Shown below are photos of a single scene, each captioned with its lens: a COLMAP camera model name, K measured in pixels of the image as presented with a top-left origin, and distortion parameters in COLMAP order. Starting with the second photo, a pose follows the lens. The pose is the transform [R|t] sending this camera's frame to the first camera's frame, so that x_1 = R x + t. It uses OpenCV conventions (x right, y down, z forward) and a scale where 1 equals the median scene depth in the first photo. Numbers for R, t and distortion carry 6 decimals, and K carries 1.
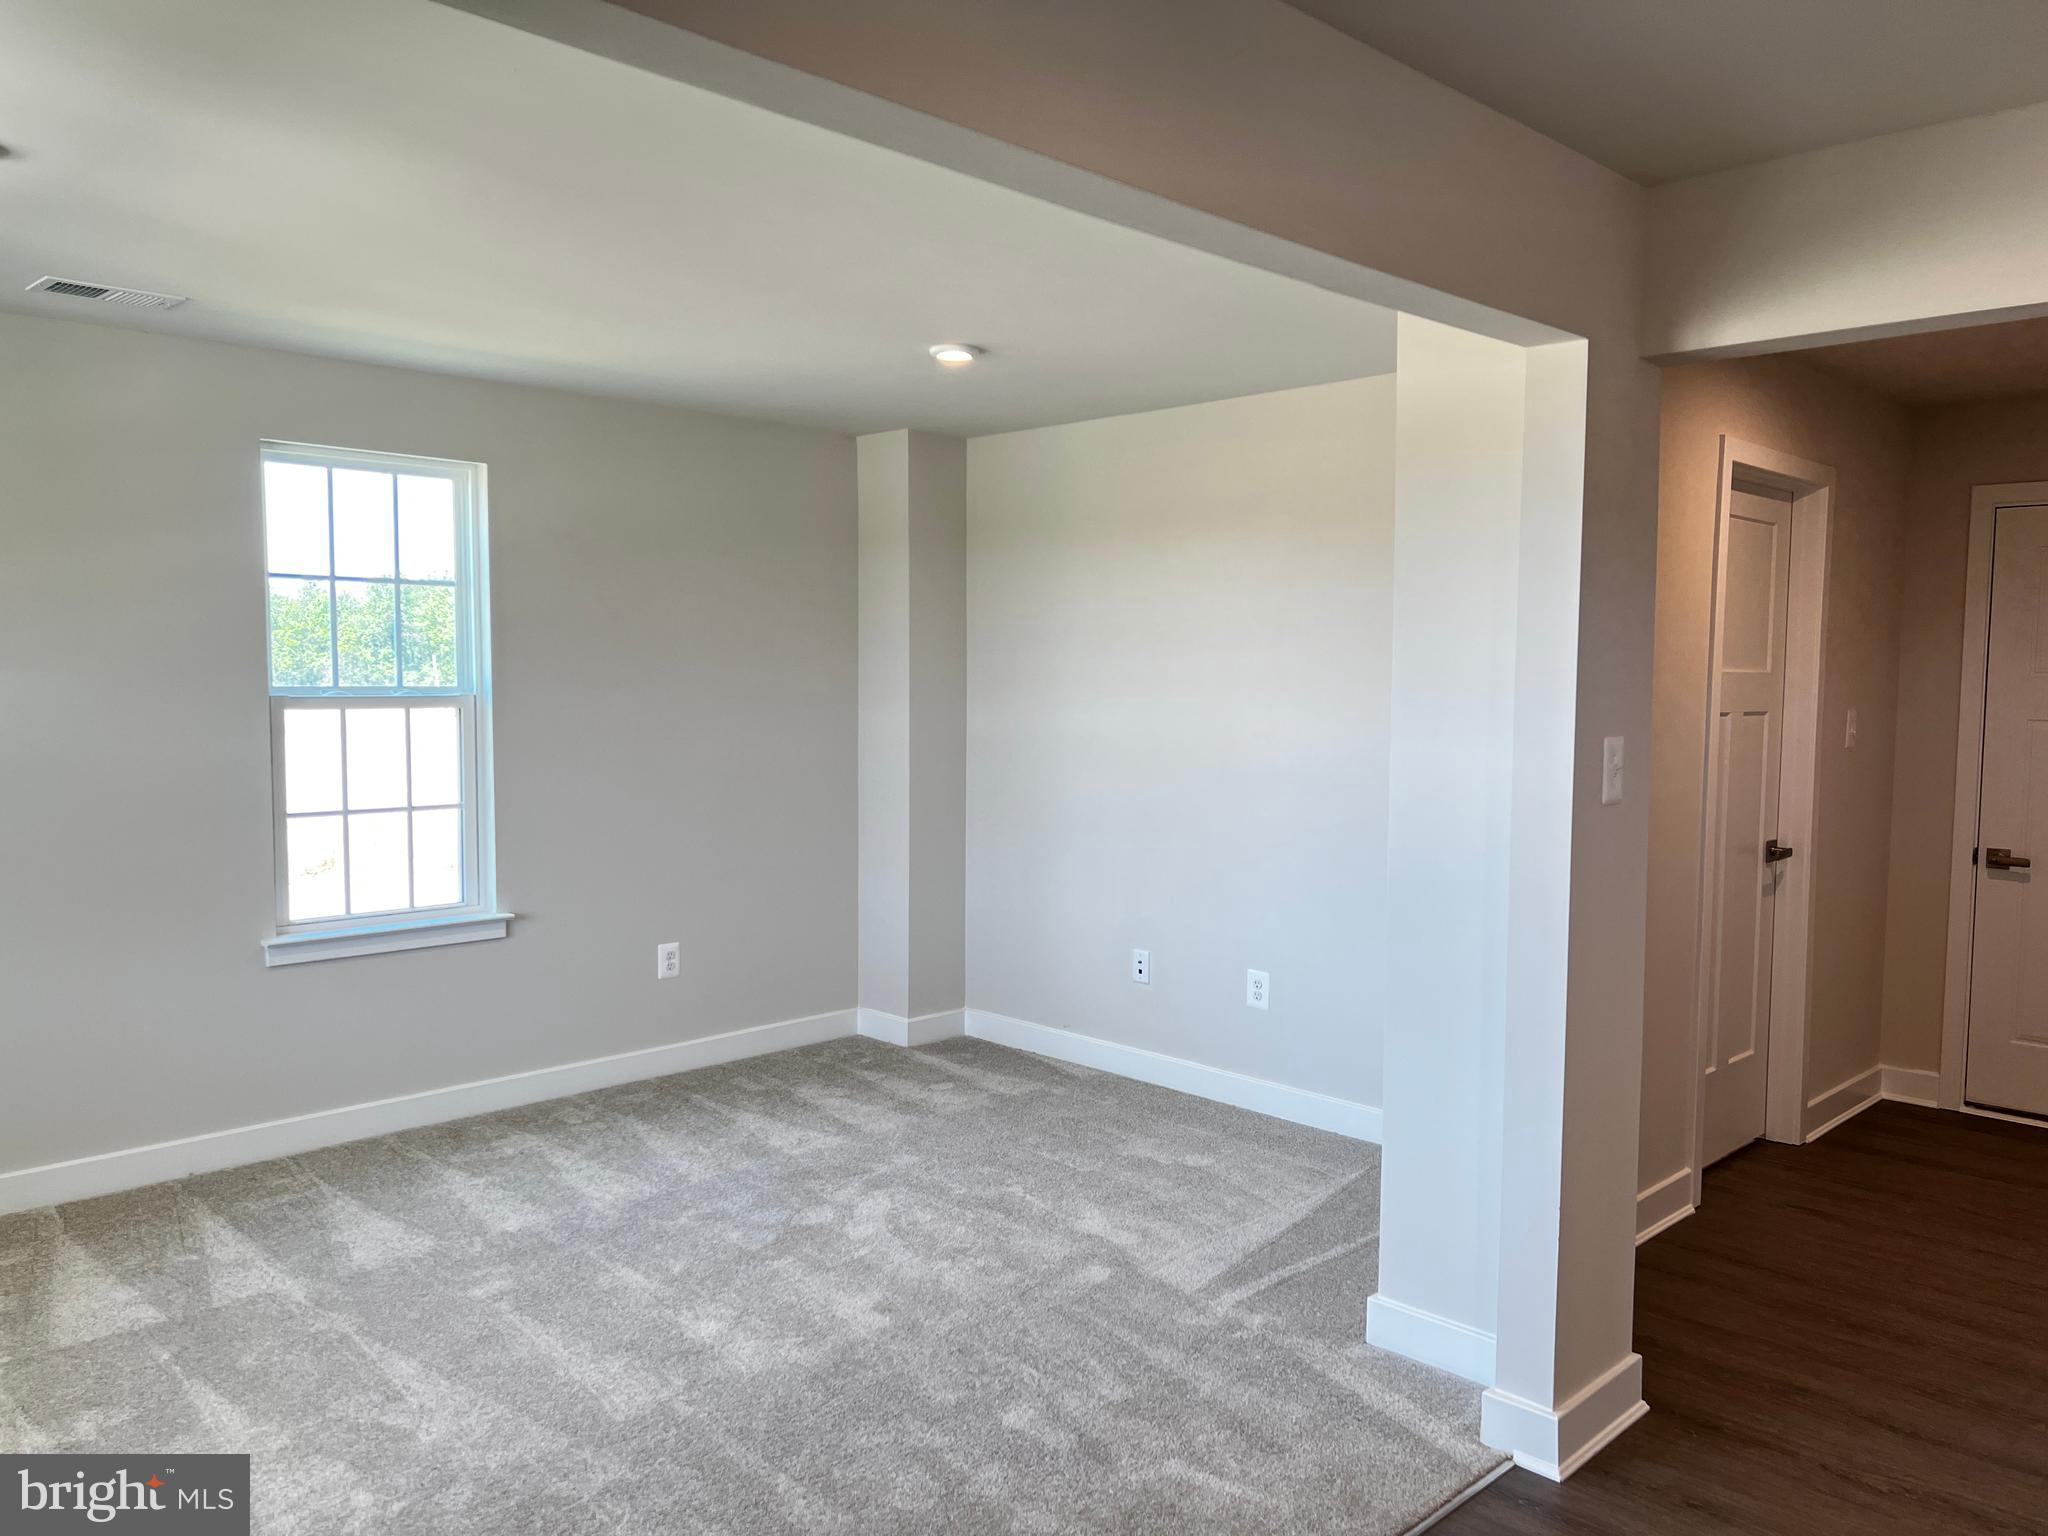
lens RADIAL K [[1547.6, 0, 1020.7], [0, 1547.6, 768.8], [0, 0, 1]] dist [0.079490, -0.076424]
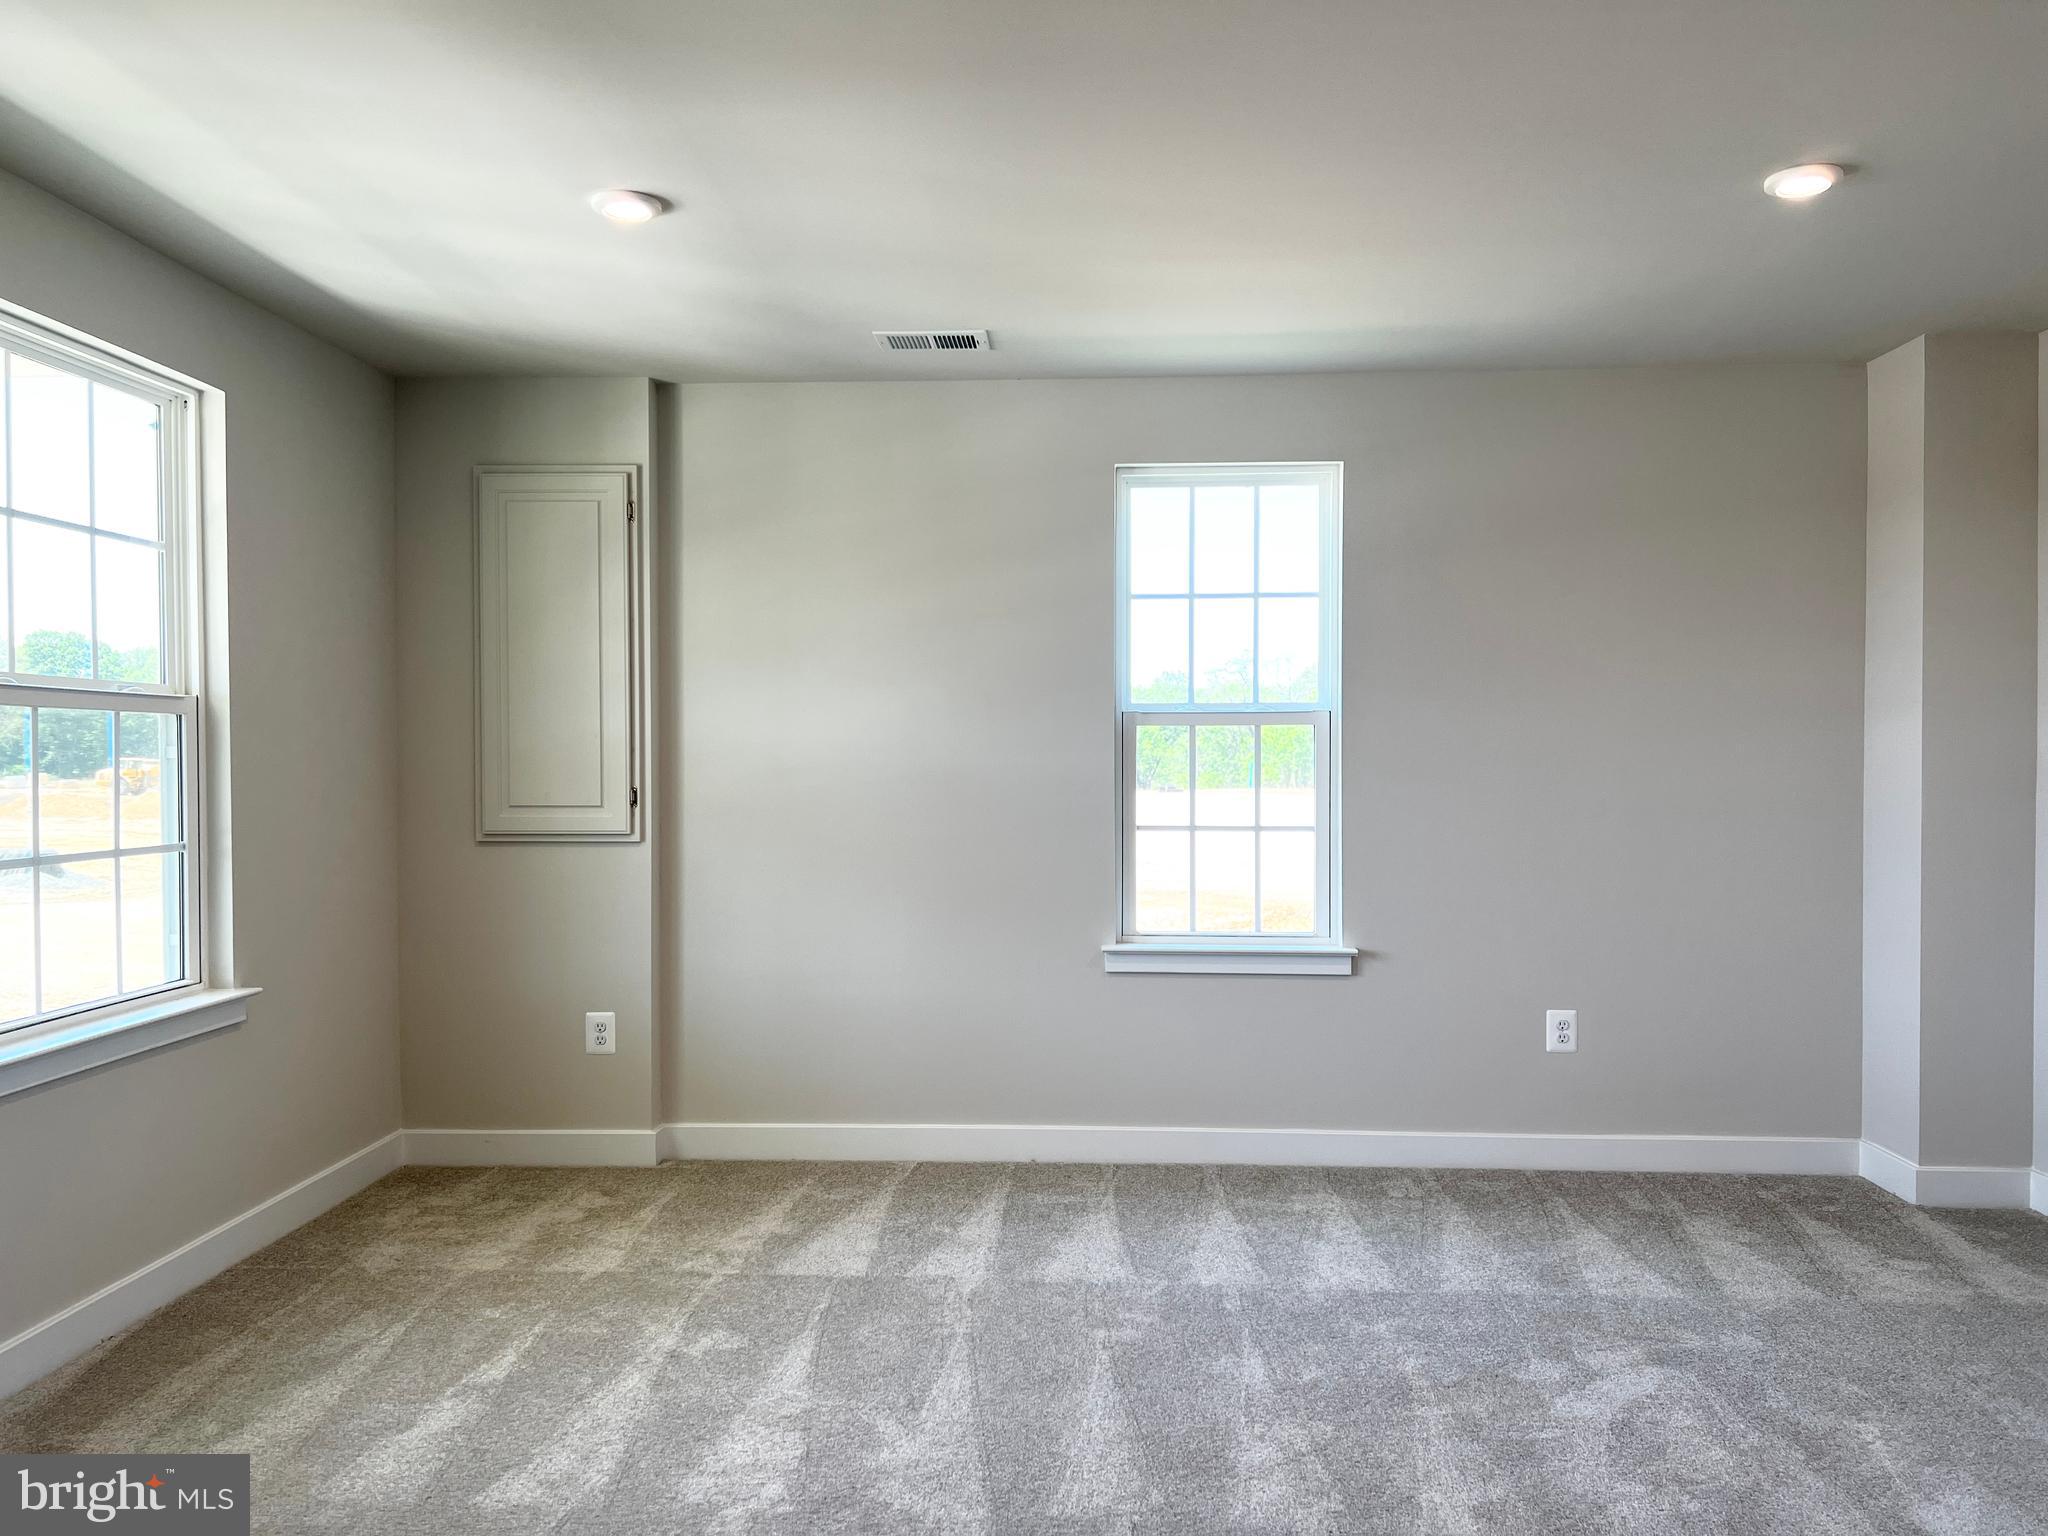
lens RADIAL K [[1547.6, 0, 1025.7], [0, 1547.6, 768.2], [0, 0, 1]] dist [0.079490, -0.076424]
pose [[0.676615, -0.001631, -0.736335, 0.249961], [-0.043061, 0.998198, -0.041780, 0.040499], [0.735077, 0.059976, 0.675326, 0.291702]]
